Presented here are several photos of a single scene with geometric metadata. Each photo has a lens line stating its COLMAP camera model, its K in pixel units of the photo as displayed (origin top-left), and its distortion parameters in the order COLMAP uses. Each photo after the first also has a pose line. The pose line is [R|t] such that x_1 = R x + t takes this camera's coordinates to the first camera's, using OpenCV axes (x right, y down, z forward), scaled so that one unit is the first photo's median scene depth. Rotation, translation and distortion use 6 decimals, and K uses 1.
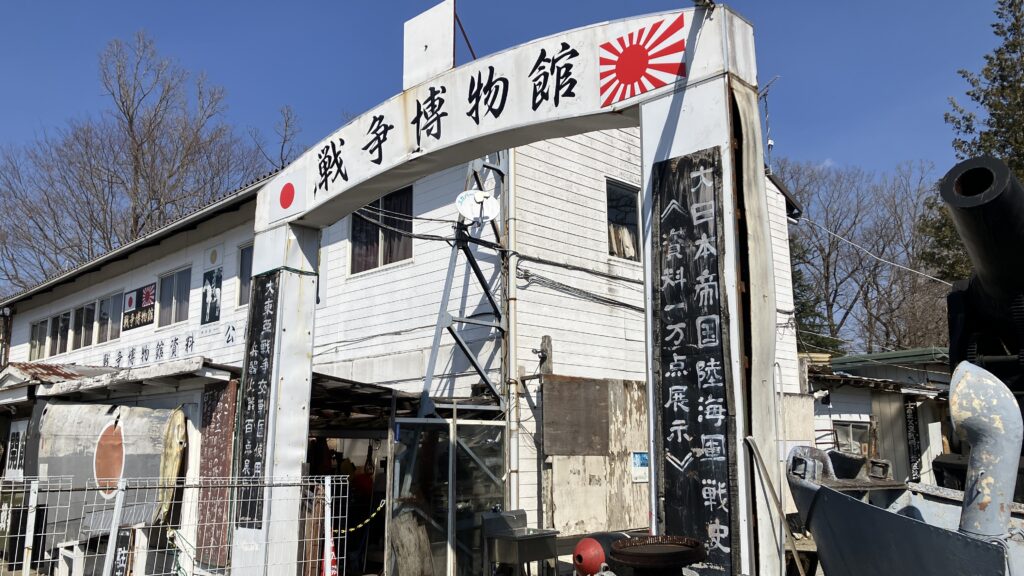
lens RADIAL K [[863.6, 0, 485.6], [0, 863.6, 287.4], [0, 0, 1]] dist [0.035986, 0.005409]
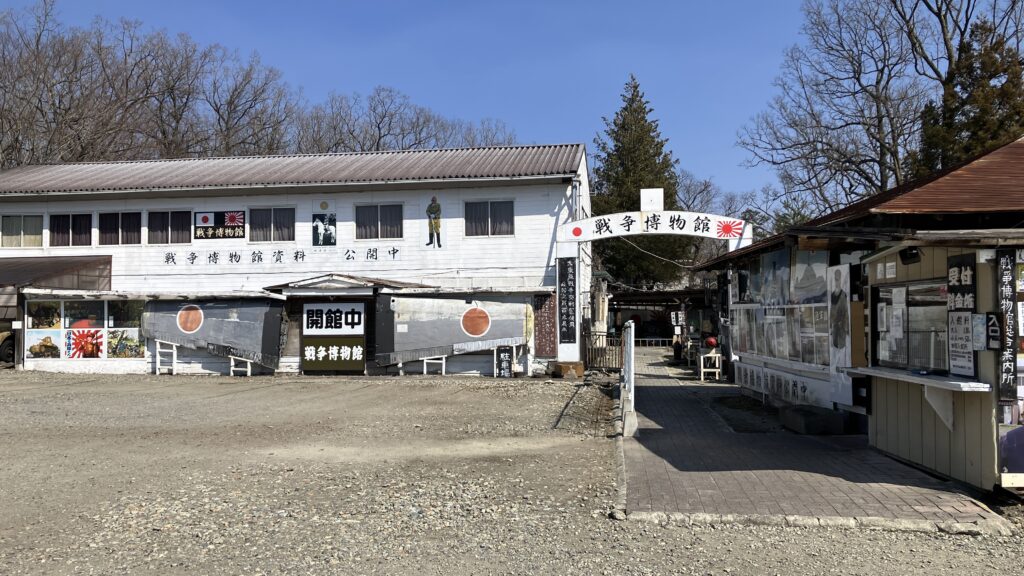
lens RADIAL K [[863.6, 0, 508.3], [0, 863.6, 287.7], [0, 0, 1]] dist [0.035986, 0.005409]
pose [[0.805822, 0.026809, 0.591551, -1.492573], [-0.111223, 0.988047, 0.106732, -0.143854], [-0.581619, -0.151801, 0.799172, -0.841797]]
